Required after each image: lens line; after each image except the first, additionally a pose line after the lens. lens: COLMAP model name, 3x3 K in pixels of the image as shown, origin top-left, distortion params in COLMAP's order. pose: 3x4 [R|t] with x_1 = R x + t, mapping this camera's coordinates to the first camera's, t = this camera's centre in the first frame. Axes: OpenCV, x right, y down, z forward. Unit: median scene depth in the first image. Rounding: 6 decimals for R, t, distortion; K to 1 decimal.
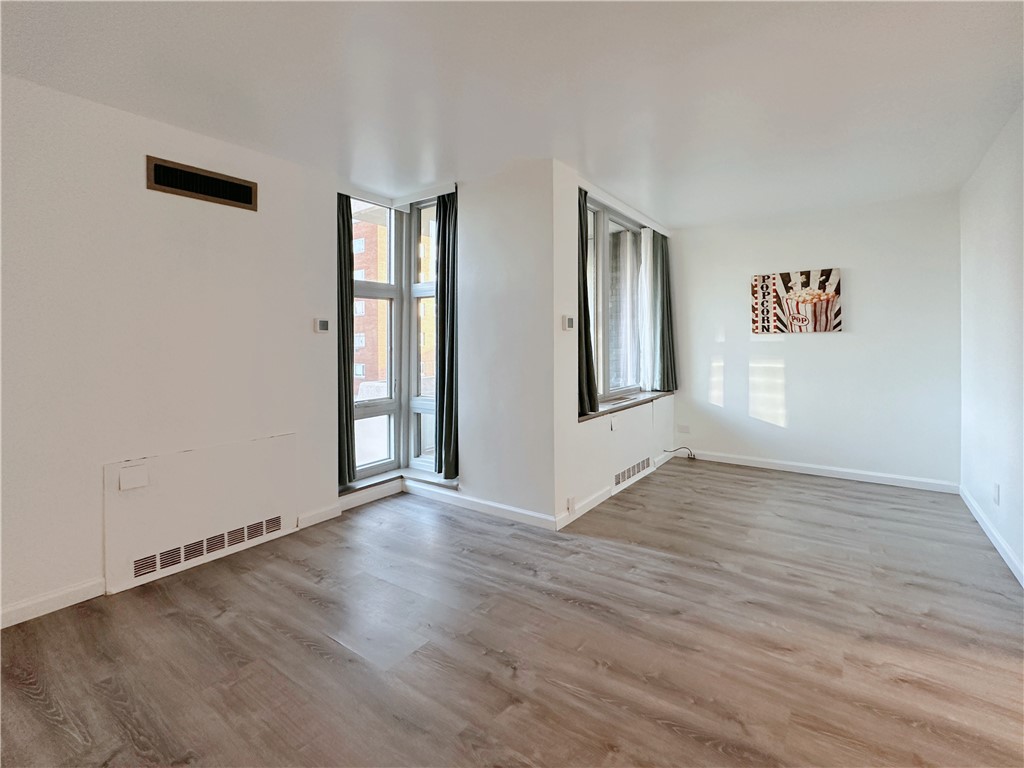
lens RADIAL K [[476.0, 0, 508.8], [0, 476.0, 341.4], [0, 0, 1]] dist [-0.000122, 0.000243]
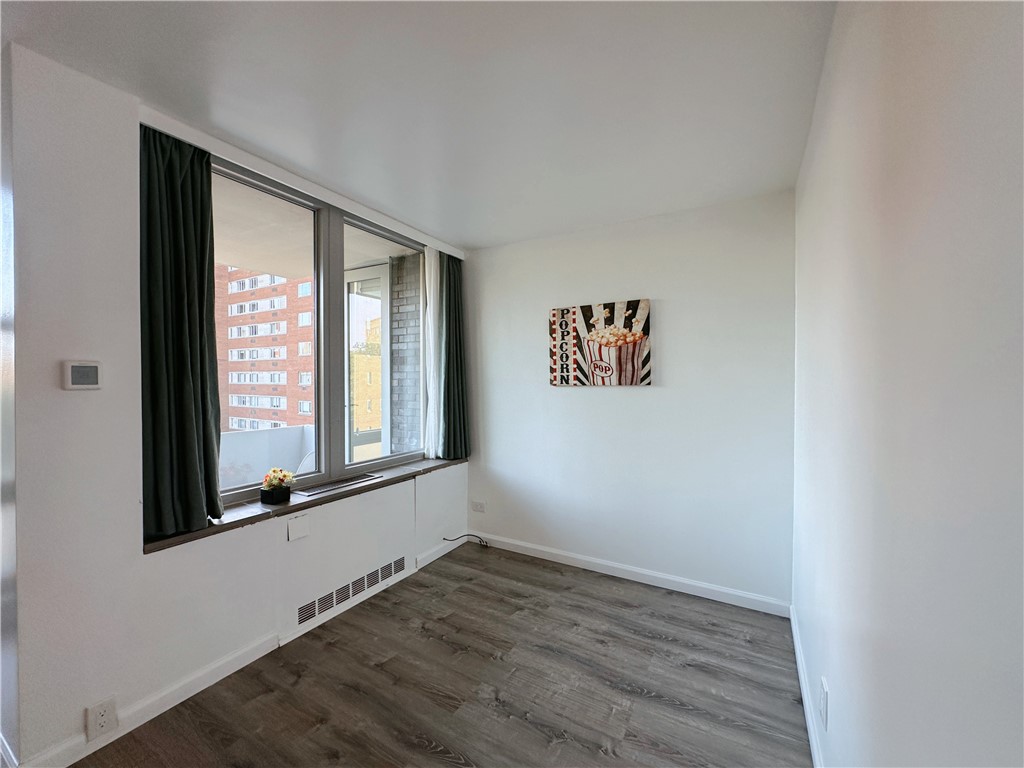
lens RADIAL K [[411.4, 0, 512.0], [0, 411.4, 384.0], [0, 0, 1]] dist [0.001017, 0.000137]
pose [[0.994813, 0.006103, 0.101542, 0.407697], [-0.007048, 0.999935, 0.008953, -0.026458], [-0.101480, -0.009623, 0.994791, 0.377293]]
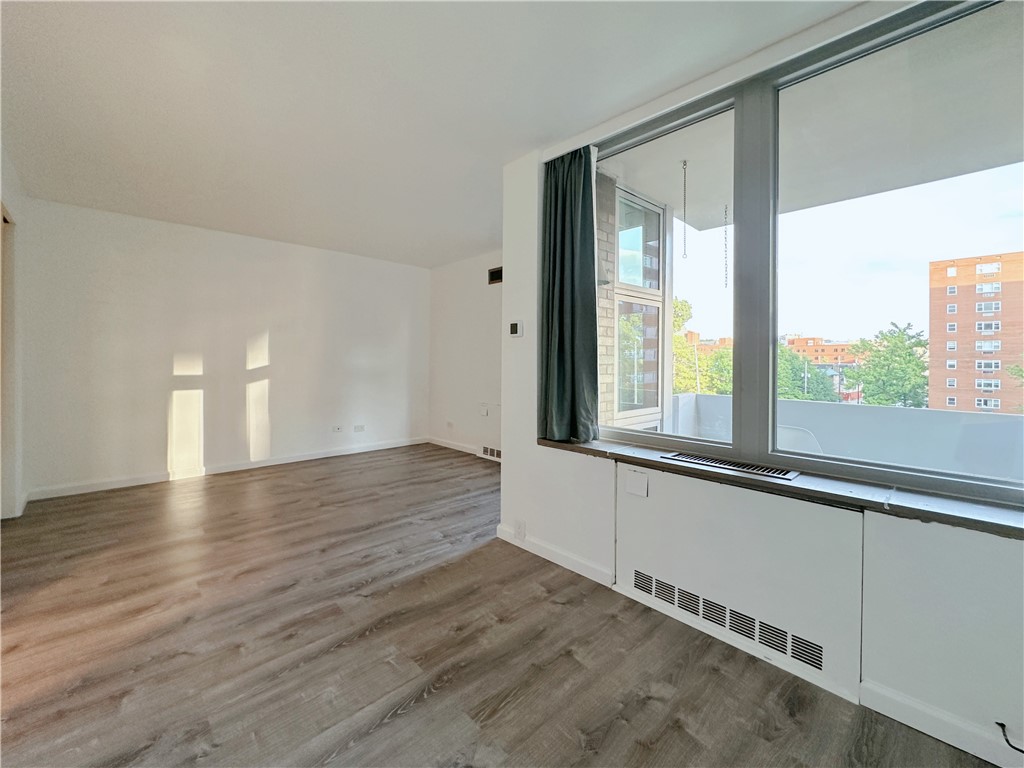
lens RADIAL K [[433.0, 0, 511.2], [0, 433.0, 359.0], [0, 0, 1]] dist [0.000240, 0.000068]
pose [[-0.182917, 0.006337, -0.983108, 0.711339], [-0.002138, 0.999974, 0.006843, 0.010926], [0.983126, 0.003354, -0.182899, 0.853695]]
